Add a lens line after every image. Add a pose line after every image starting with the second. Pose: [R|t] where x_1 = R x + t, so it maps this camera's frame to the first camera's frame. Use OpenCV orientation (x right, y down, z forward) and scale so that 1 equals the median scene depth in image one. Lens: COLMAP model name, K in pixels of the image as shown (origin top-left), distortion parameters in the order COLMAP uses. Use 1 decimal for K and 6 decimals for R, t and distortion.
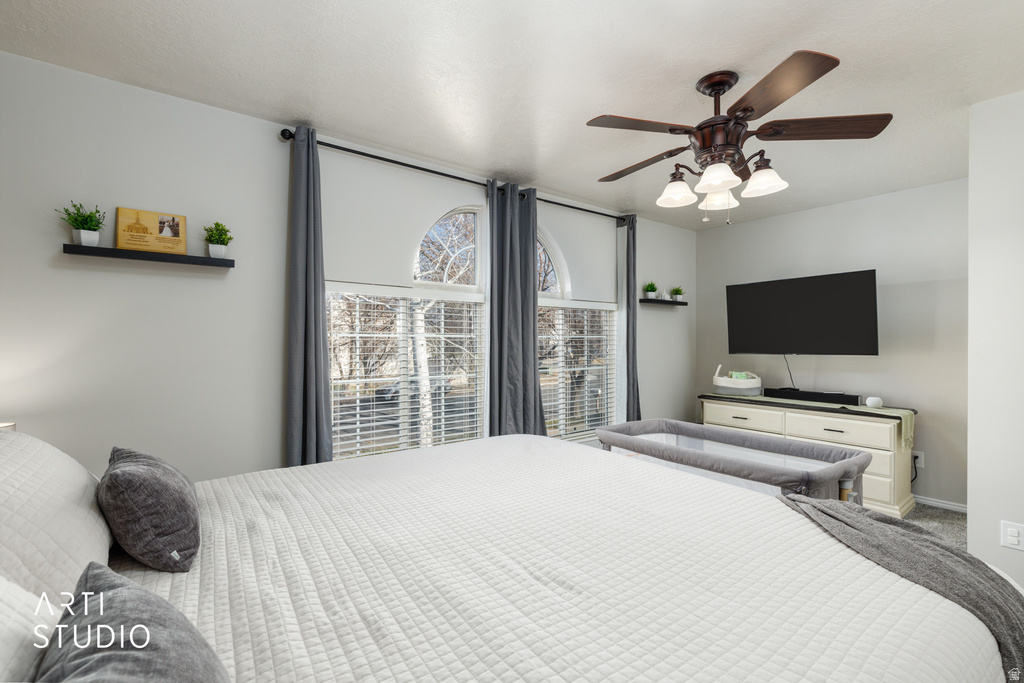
lens RADIAL K [[462.2, 0, 510.1], [0, 462.2, 336.2], [0, 0, 1]] dist [0.014522, -0.004508]
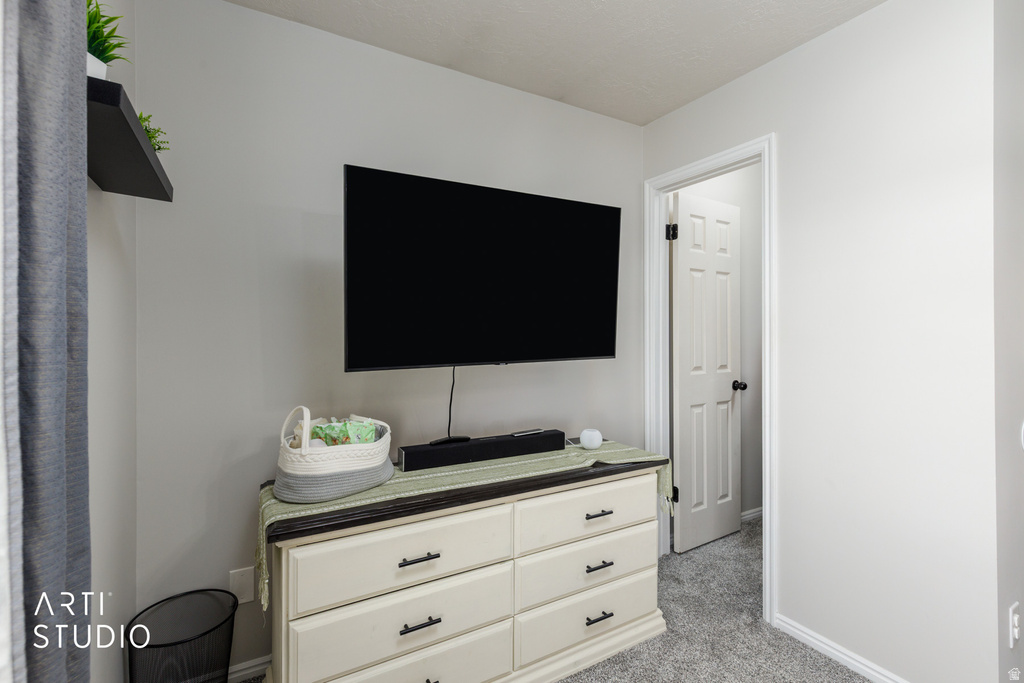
lens RADIAL K [[462.2, 0, 510.1], [0, 462.2, 336.2], [0, 0, 1]] dist [0.014522, -0.004508]
pose [[0.142166, 0.004533, 0.989832, 0.167909], [-0.000127, 0.999990, -0.004561, 0.014735], [-0.989843, 0.000523, 0.142165, 0.885401]]
